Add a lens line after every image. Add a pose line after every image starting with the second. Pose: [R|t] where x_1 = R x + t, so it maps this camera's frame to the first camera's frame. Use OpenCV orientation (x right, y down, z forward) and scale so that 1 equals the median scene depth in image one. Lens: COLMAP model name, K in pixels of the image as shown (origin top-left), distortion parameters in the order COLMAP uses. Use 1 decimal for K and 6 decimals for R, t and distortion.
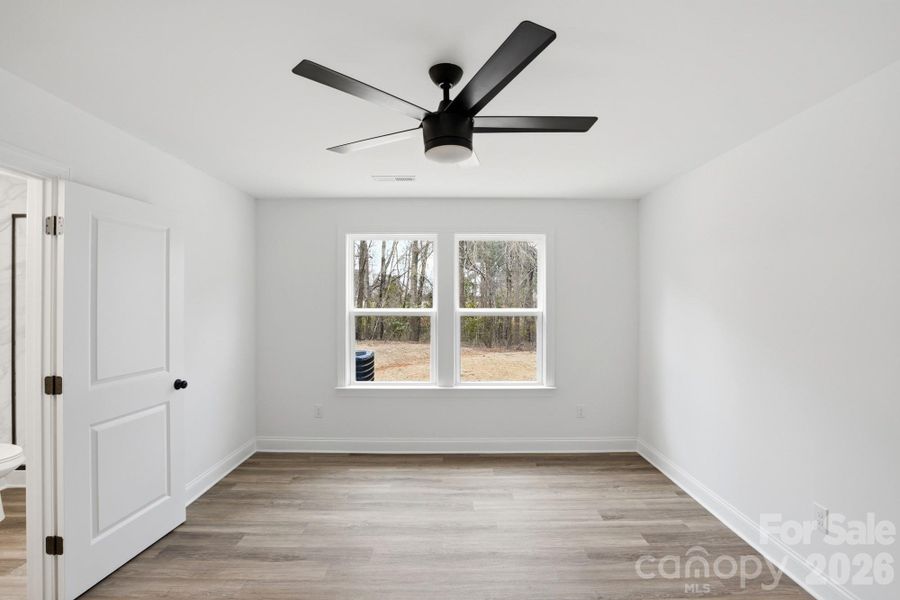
lens RADIAL K [[429.4, 0, 450.9], [0, 429.4, 294.8], [0, 0, 1]] dist [-0.058264, 0.024115]
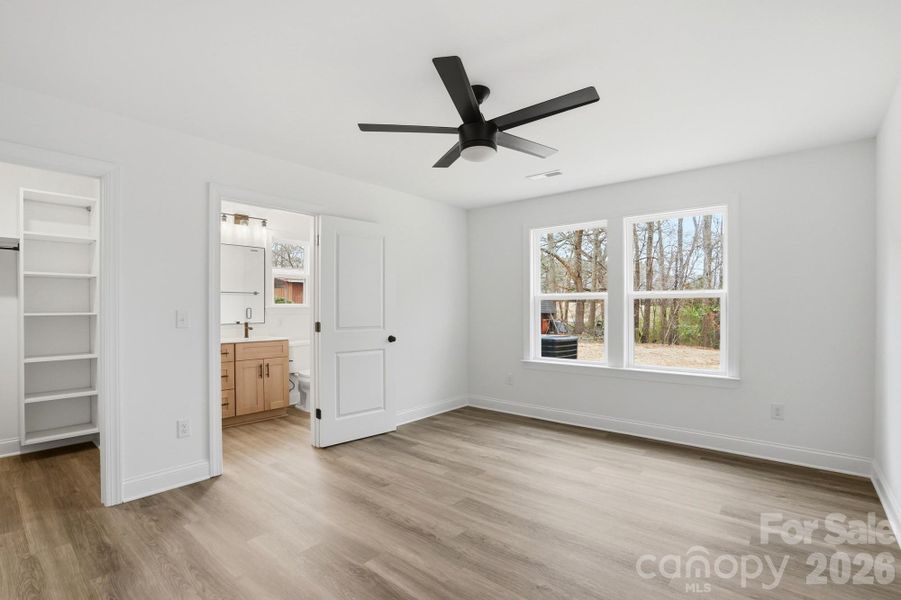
lens RADIAL K [[423.5, 0, 451.5], [0, 423.5, 304.1], [0, 0, 1]] dist [-0.062458, 0.025456]
pose [[0.765169, -0.005446, -0.643807, 0.462320], [0.009775, 0.999947, 0.003159, 0.077389], [0.643756, -0.008710, 0.765182, -0.028635]]
